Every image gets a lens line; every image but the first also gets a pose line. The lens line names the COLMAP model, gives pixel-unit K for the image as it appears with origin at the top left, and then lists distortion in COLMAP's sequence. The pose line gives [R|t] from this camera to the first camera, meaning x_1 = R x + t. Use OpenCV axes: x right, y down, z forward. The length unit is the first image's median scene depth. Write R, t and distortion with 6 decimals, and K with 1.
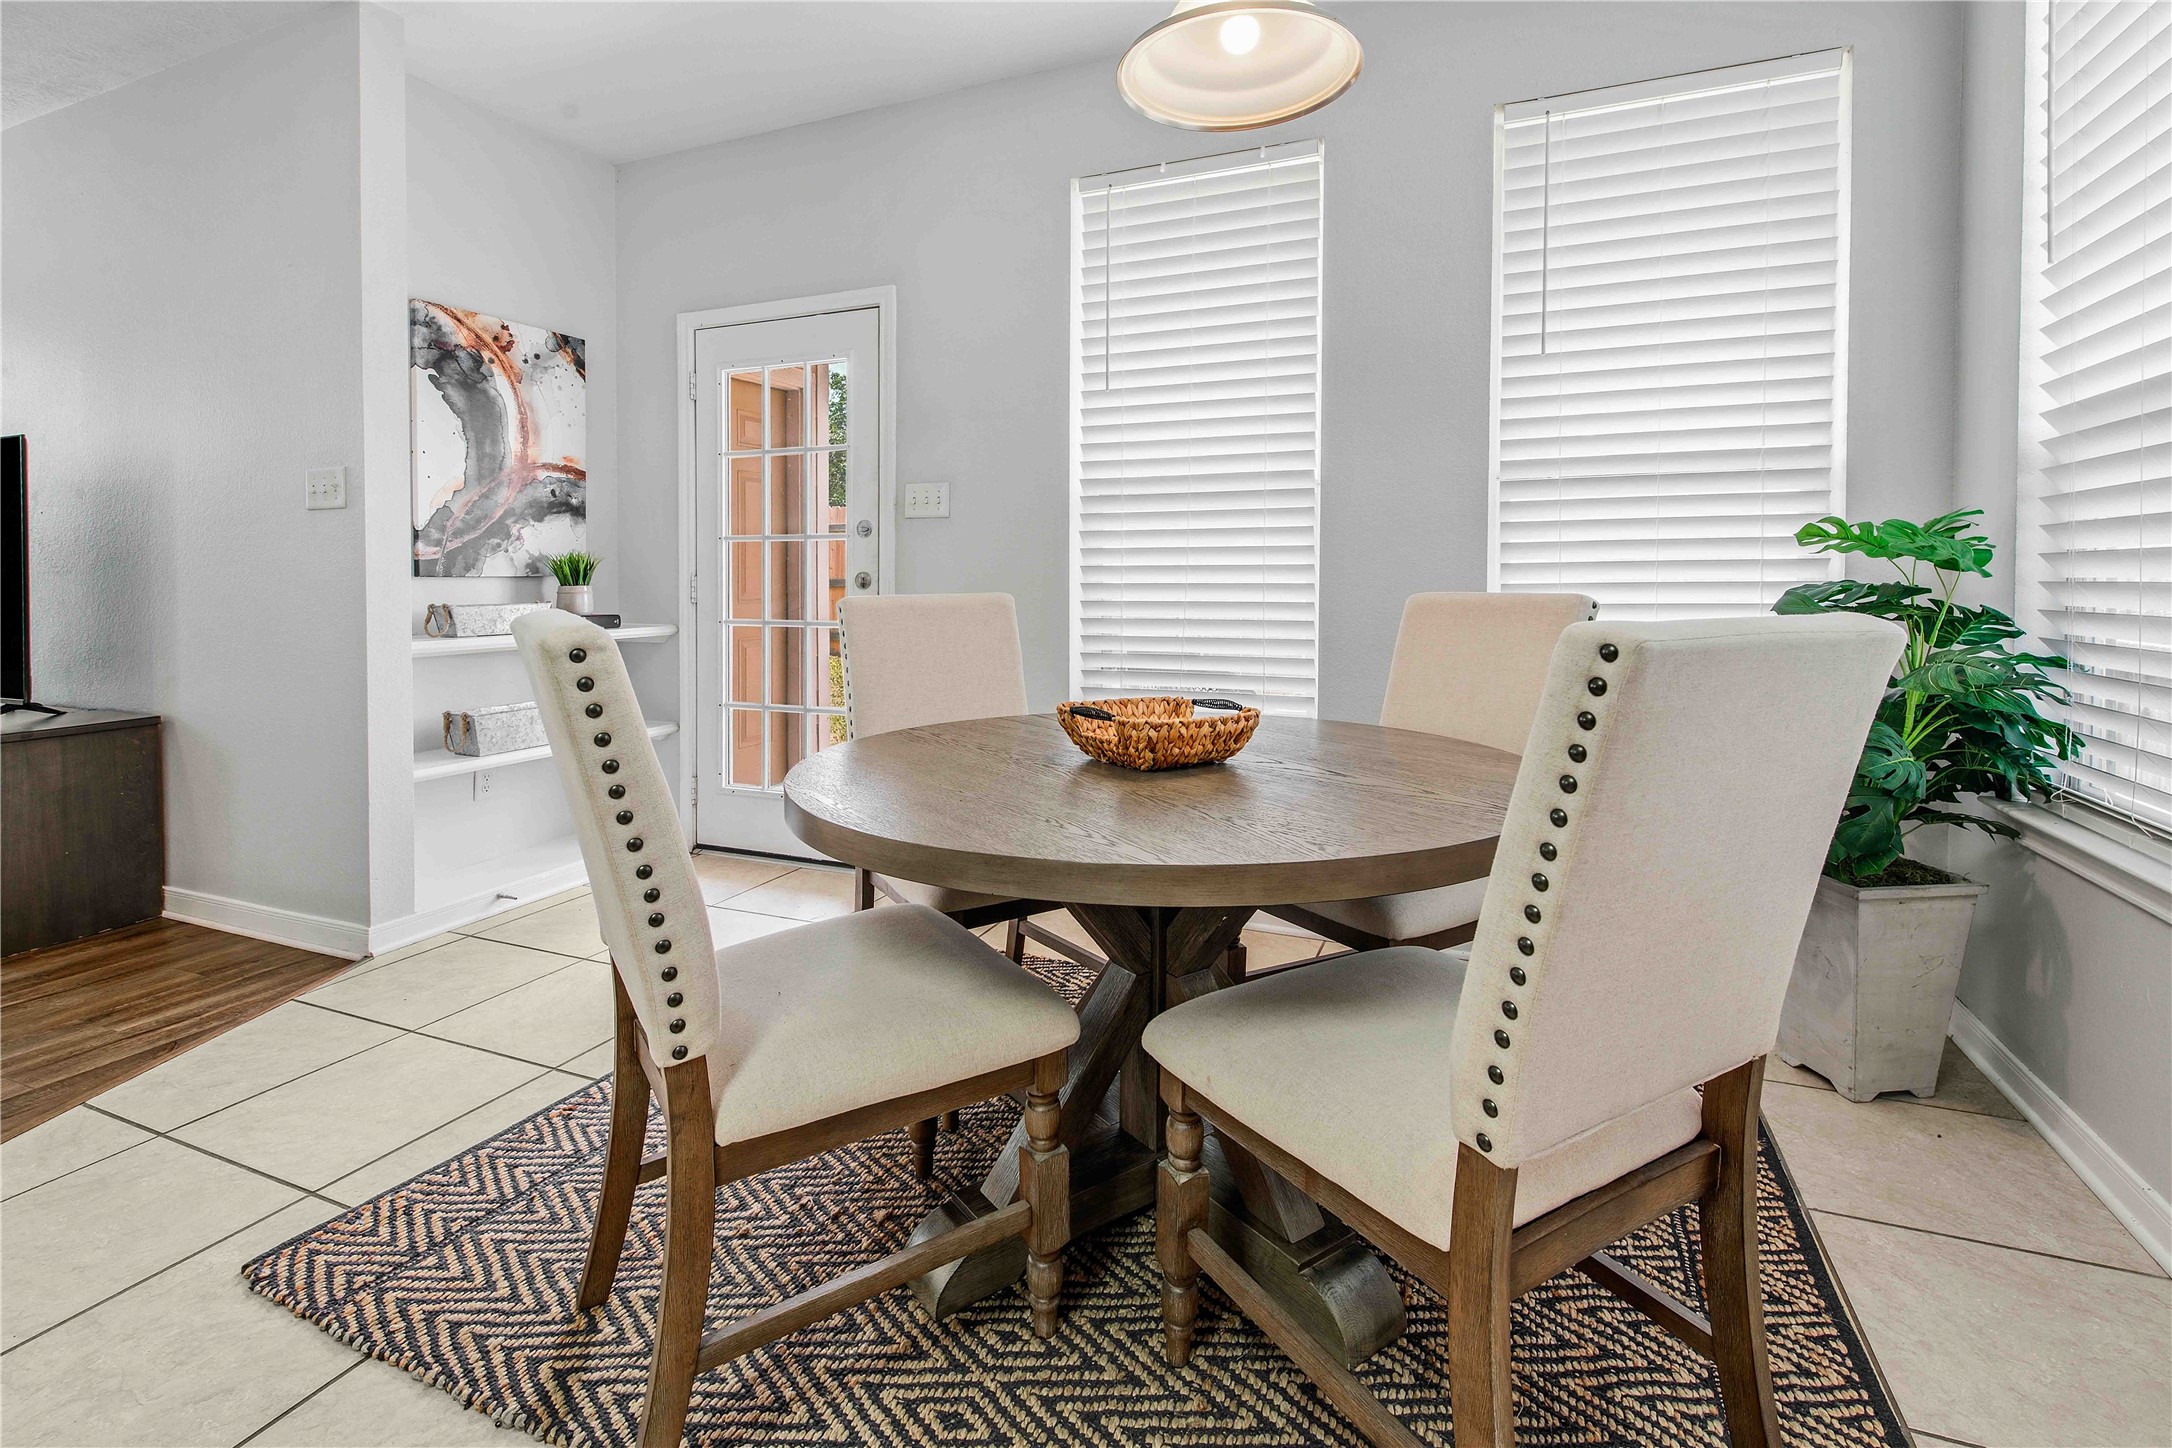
lens RADIAL K [[950.2, 0, 1064.9], [0, 950.2, 596.1], [0, 0, 1]] dist [0.026904, -0.013991]
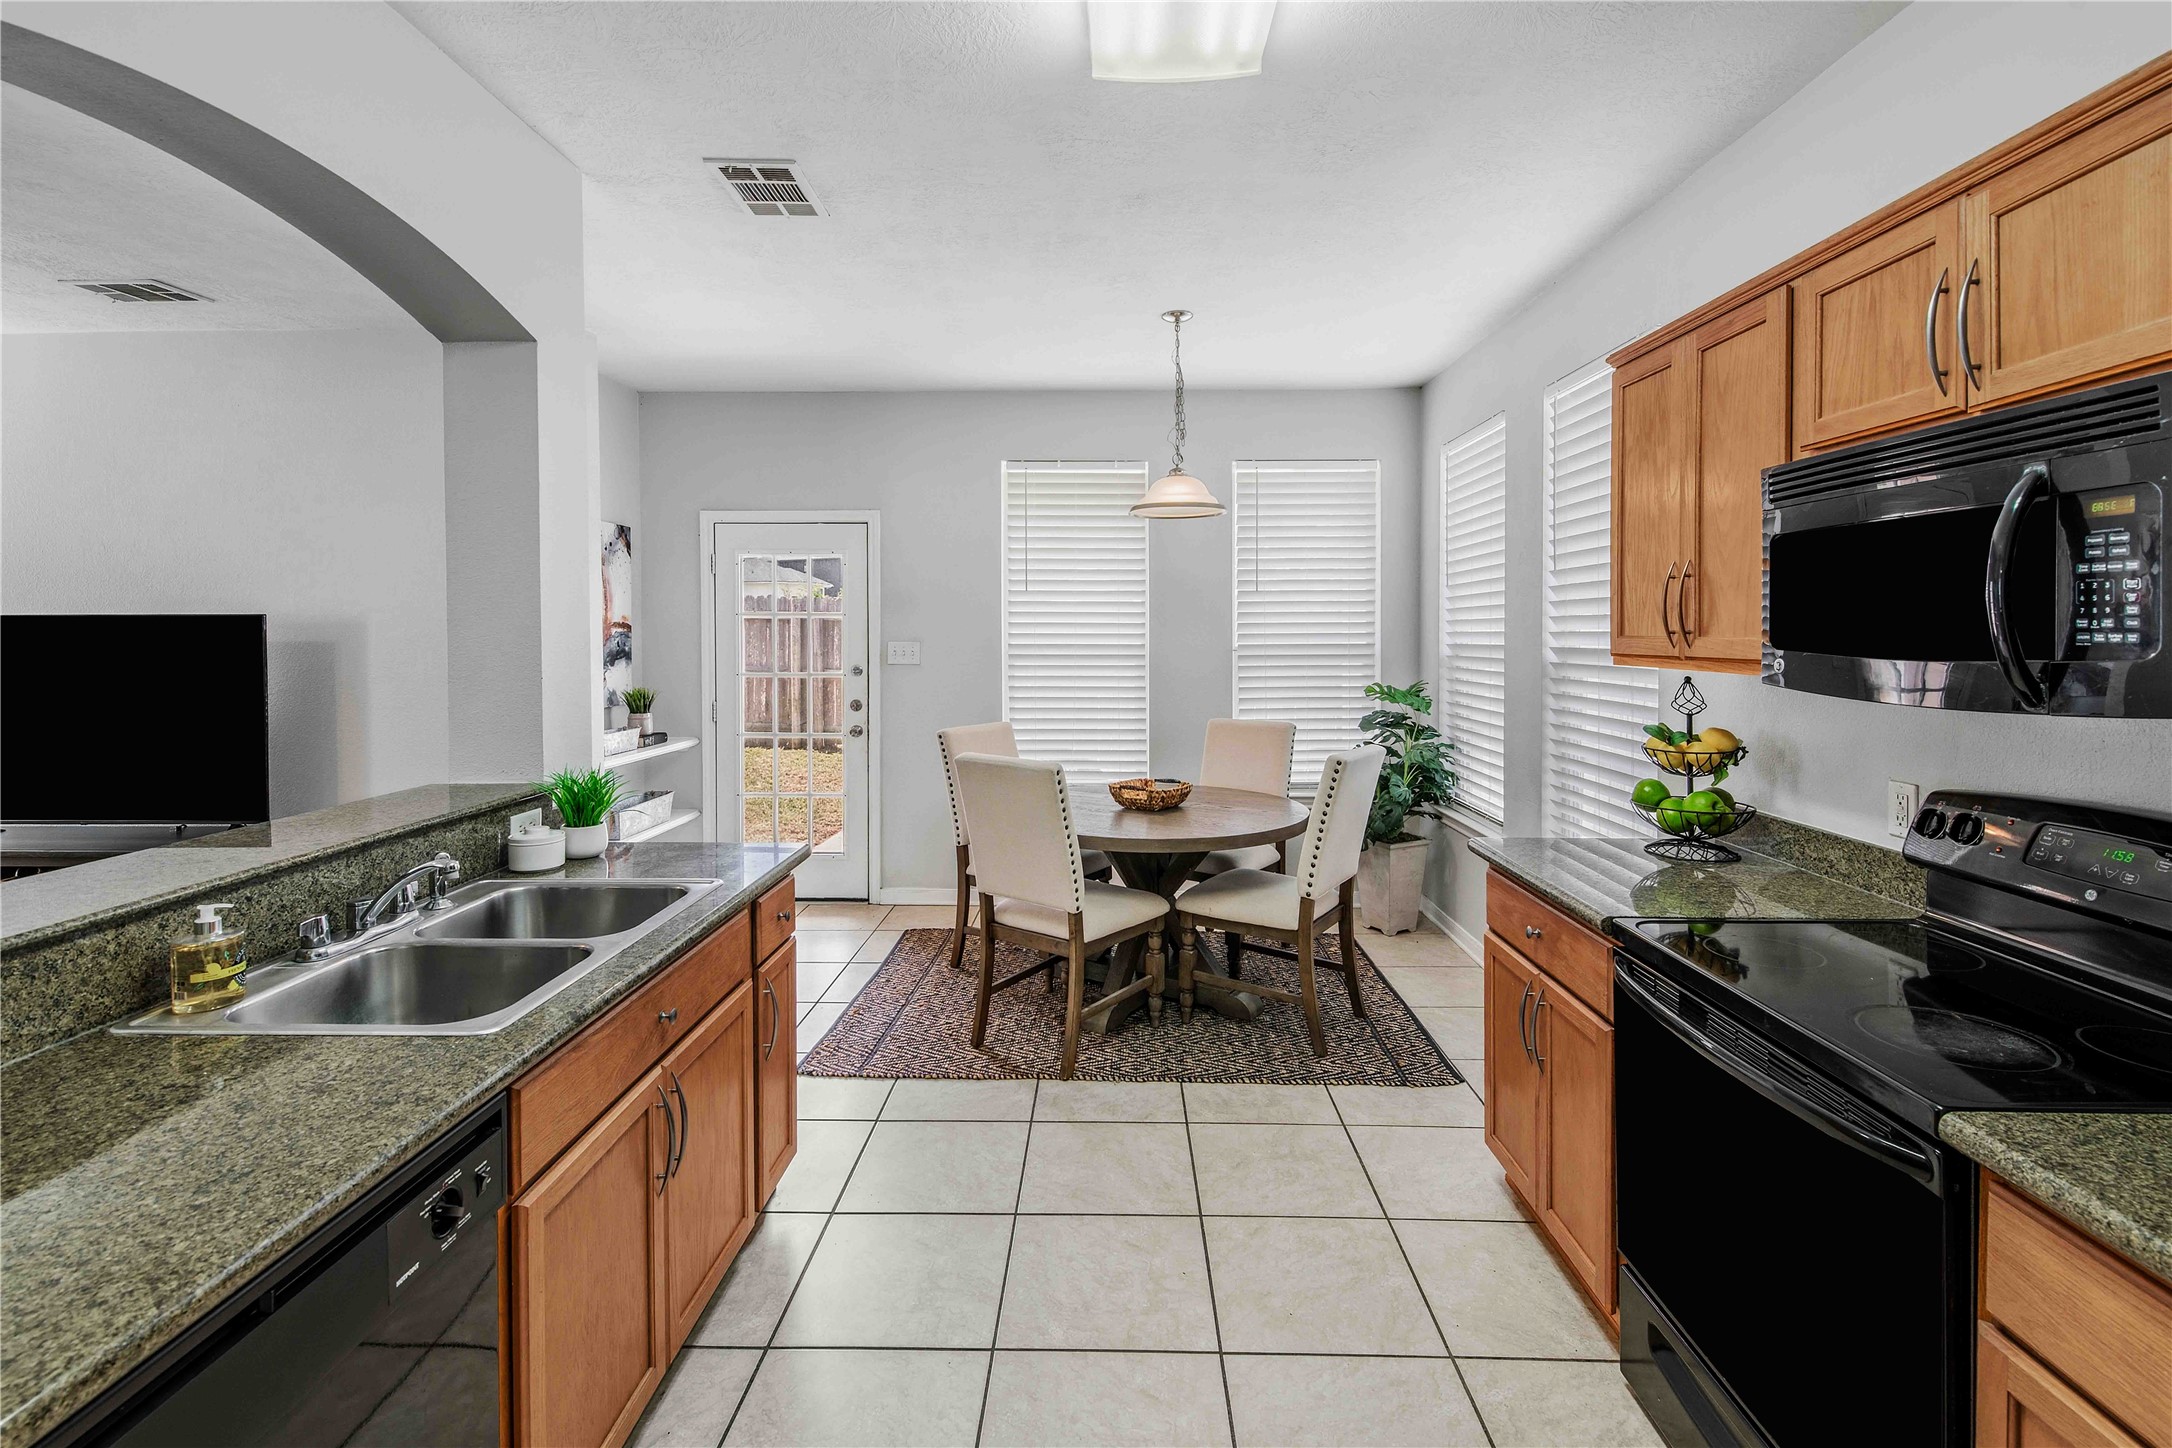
lens RADIAL K [[980.0, 0, 1089.4], [0, 980.0, 615.8], [0, 0, 1]] dist [0.000489, -0.000105]
pose [[0.914972, 0.019142, 0.403062, -0.816948], [-0.002538, 0.999127, -0.041688, -0.154196], [-0.403508, 0.037121, 0.914223, -0.908468]]
